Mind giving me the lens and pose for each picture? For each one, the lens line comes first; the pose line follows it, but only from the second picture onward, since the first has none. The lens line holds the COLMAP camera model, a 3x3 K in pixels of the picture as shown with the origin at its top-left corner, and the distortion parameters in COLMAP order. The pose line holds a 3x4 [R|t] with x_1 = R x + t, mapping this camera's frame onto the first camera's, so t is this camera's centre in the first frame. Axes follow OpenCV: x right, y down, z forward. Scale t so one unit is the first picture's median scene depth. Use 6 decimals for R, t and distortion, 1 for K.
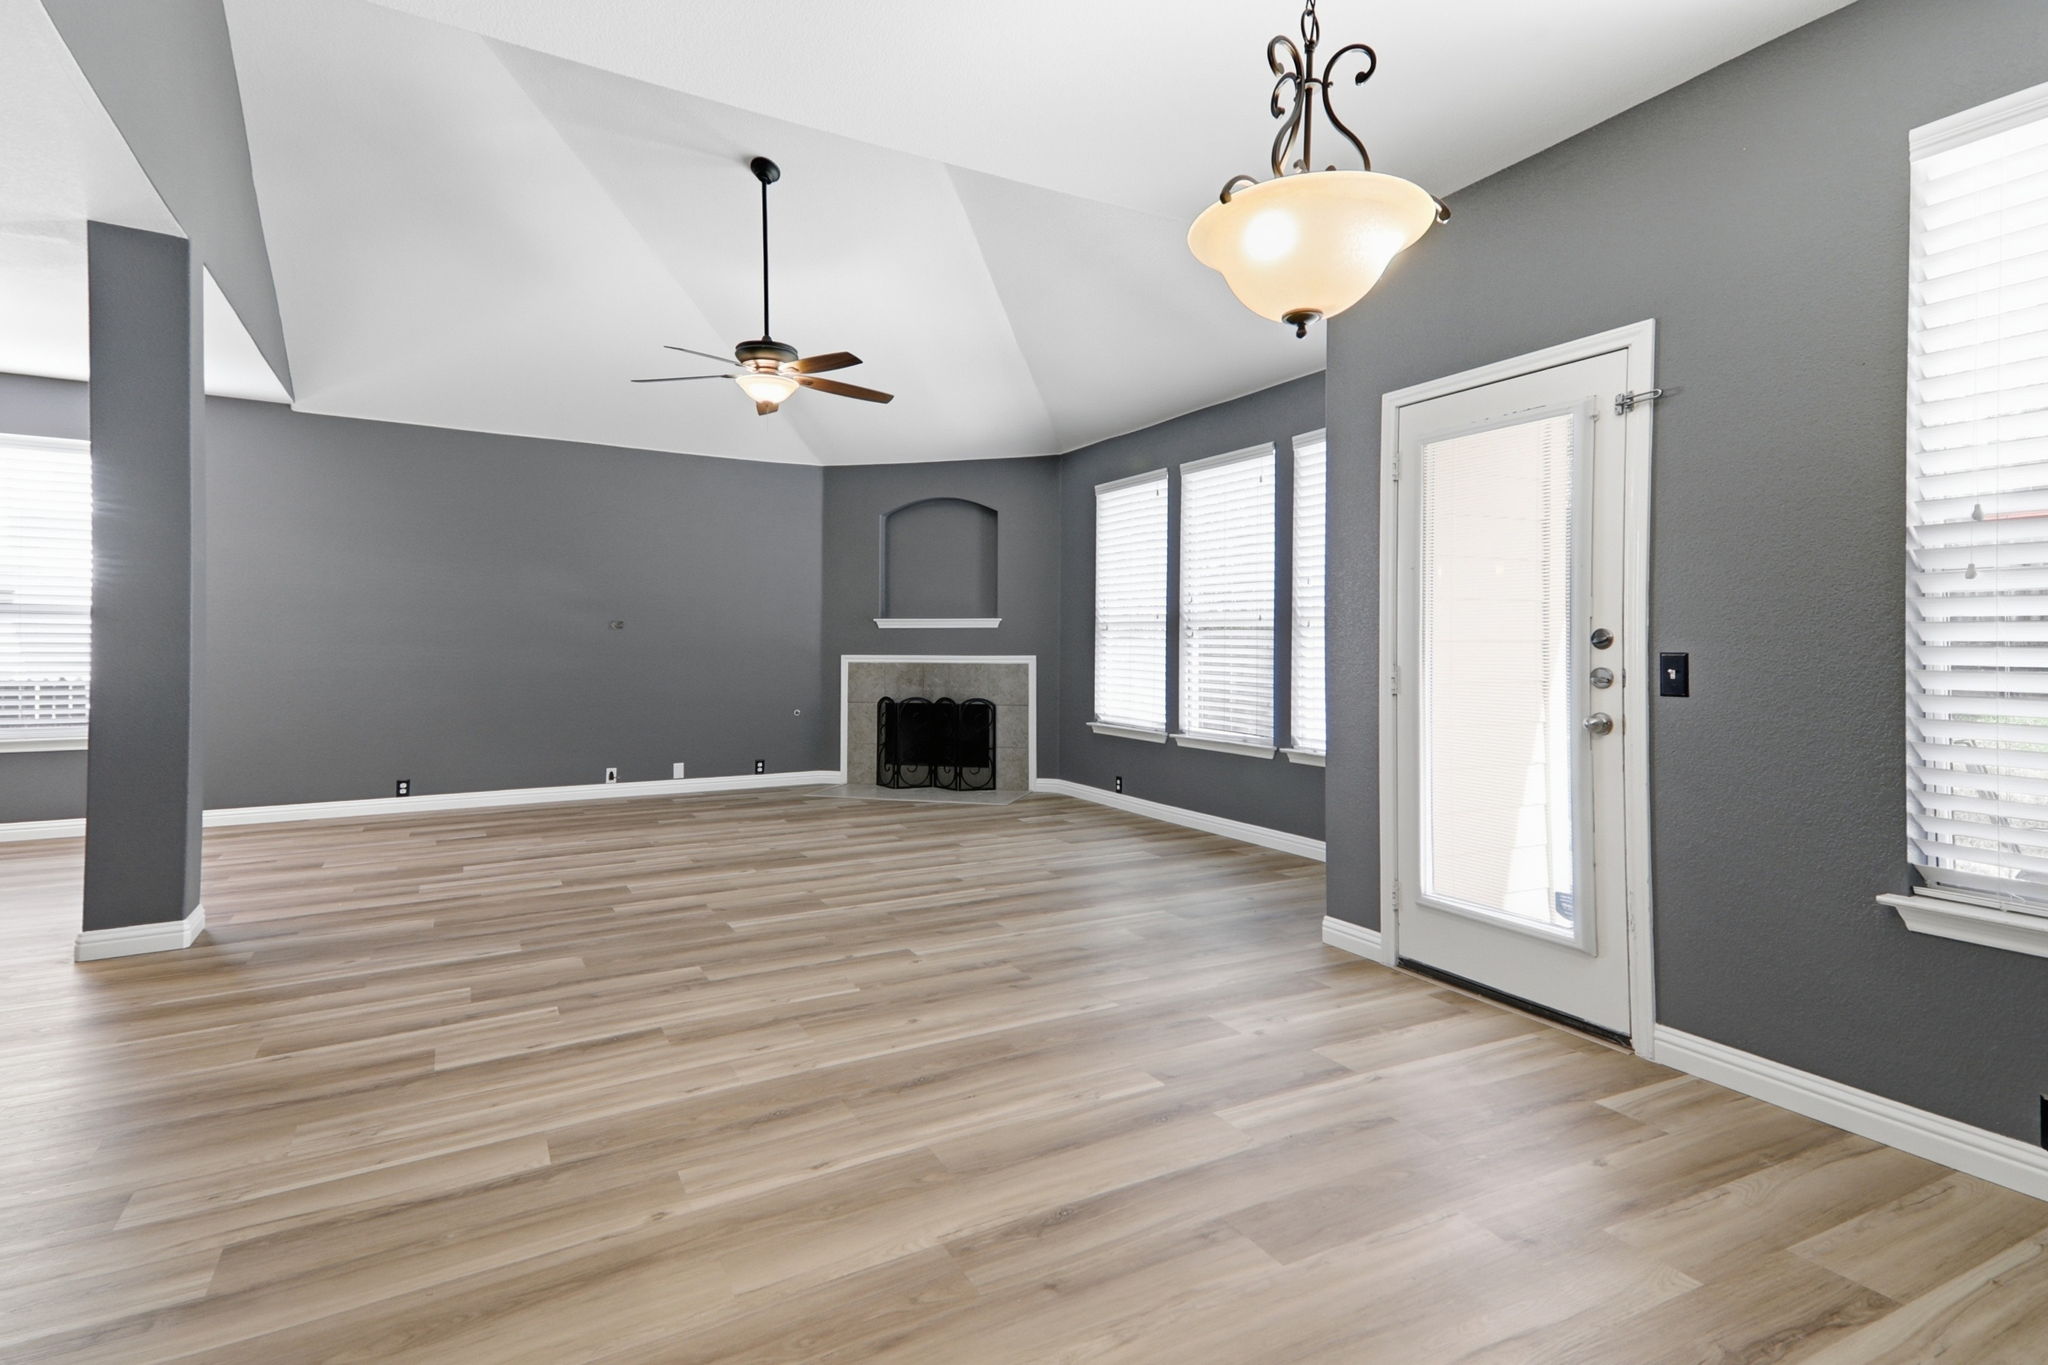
lens RADIAL K [[1041.3, 0, 1036.0], [0, 1041.3, 641.2], [0, 0, 1]] dist [0.057126, -0.000020]
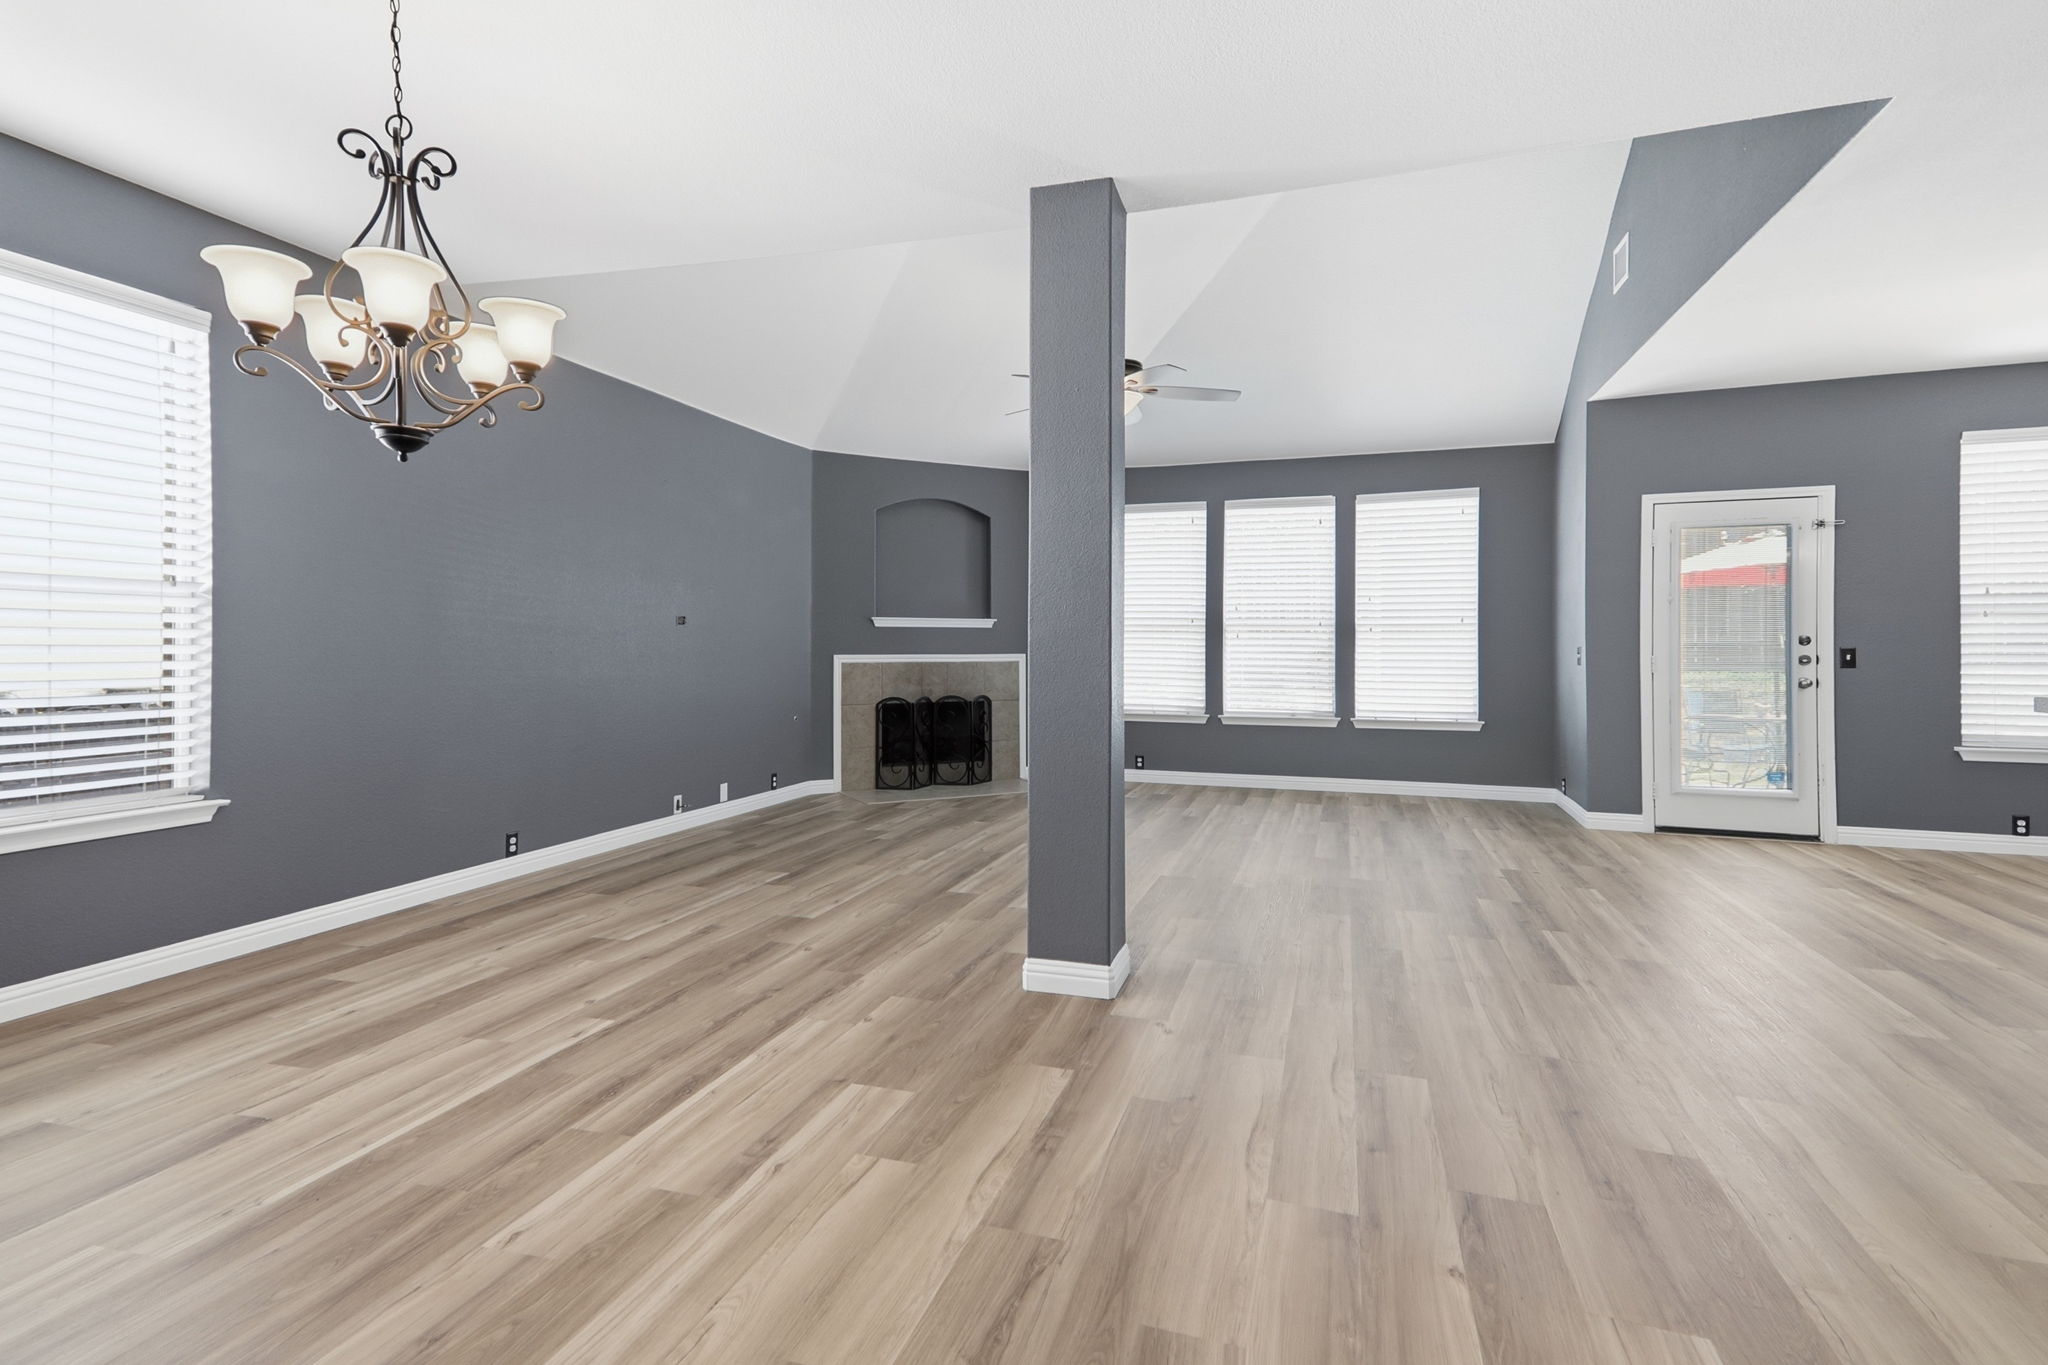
lens RADIAL K [[991.4, 0, 1027.5], [0, 991.4, 644.5], [0, 0, 1]] dist [0.026462, 0.000180]
pose [[0.722440, 0.000345, 0.691434, -0.723086], [-0.002246, 0.999996, 0.001849, 0.002106], [-0.691430, -0.002889, 0.722438, 0.253316]]
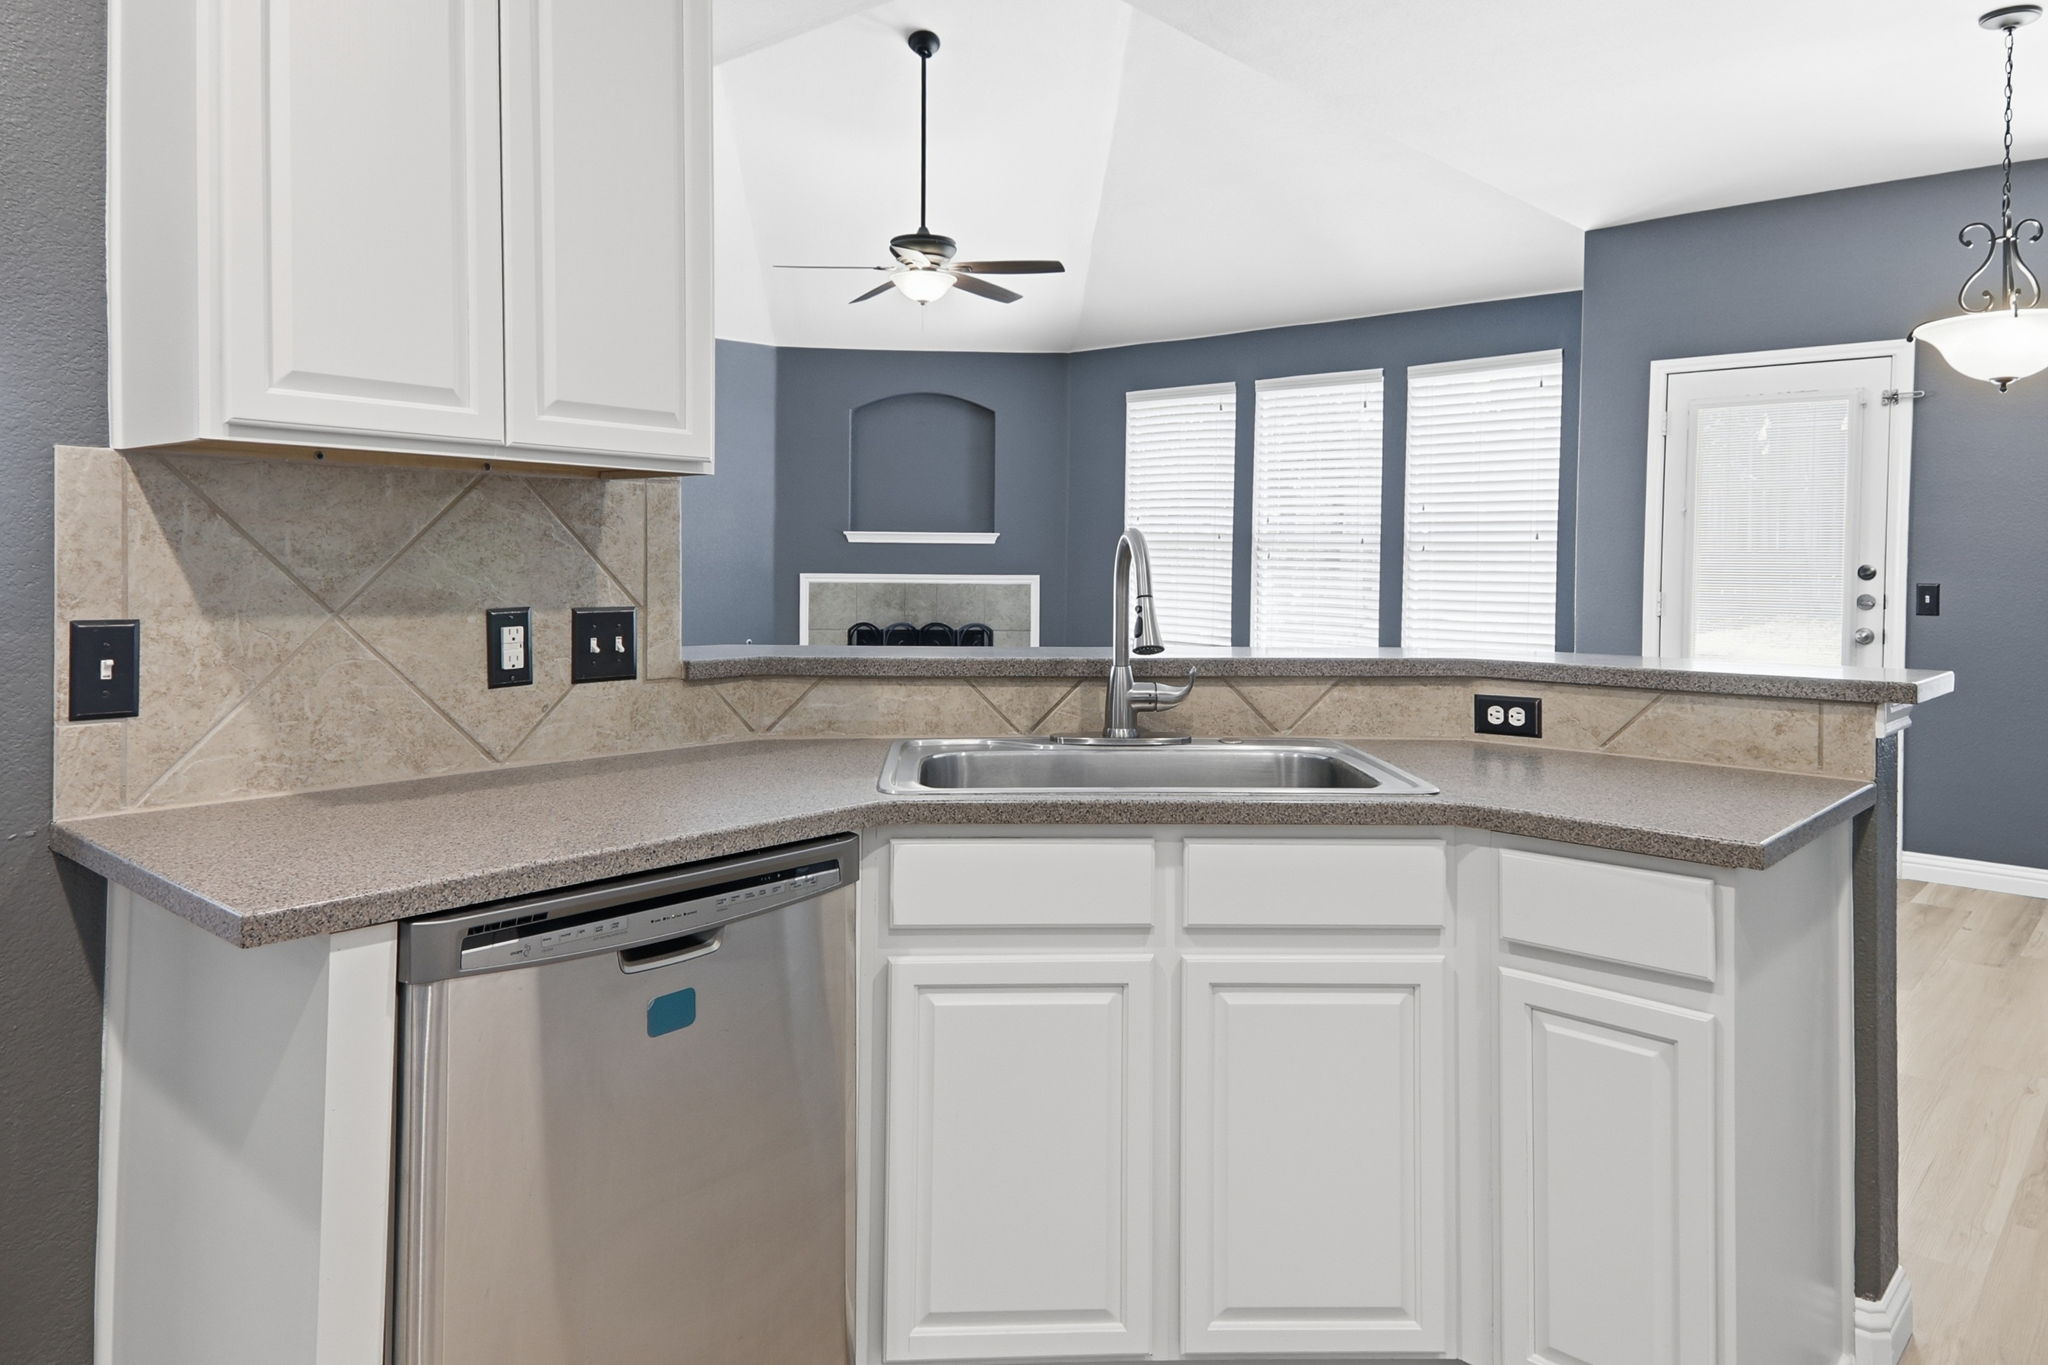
lens RADIAL K [[1370.9, 0, 1025.8], [0, 1370.9, 586.2], [0, 0, 1]] dist [0.072737, -0.077865]
pose [[0.942903, -0.002262, 0.333059, -0.411753], [-0.007779, 0.999555, 0.028812, -0.010853], [-0.332975, -0.029758, 0.942466, -0.117454]]
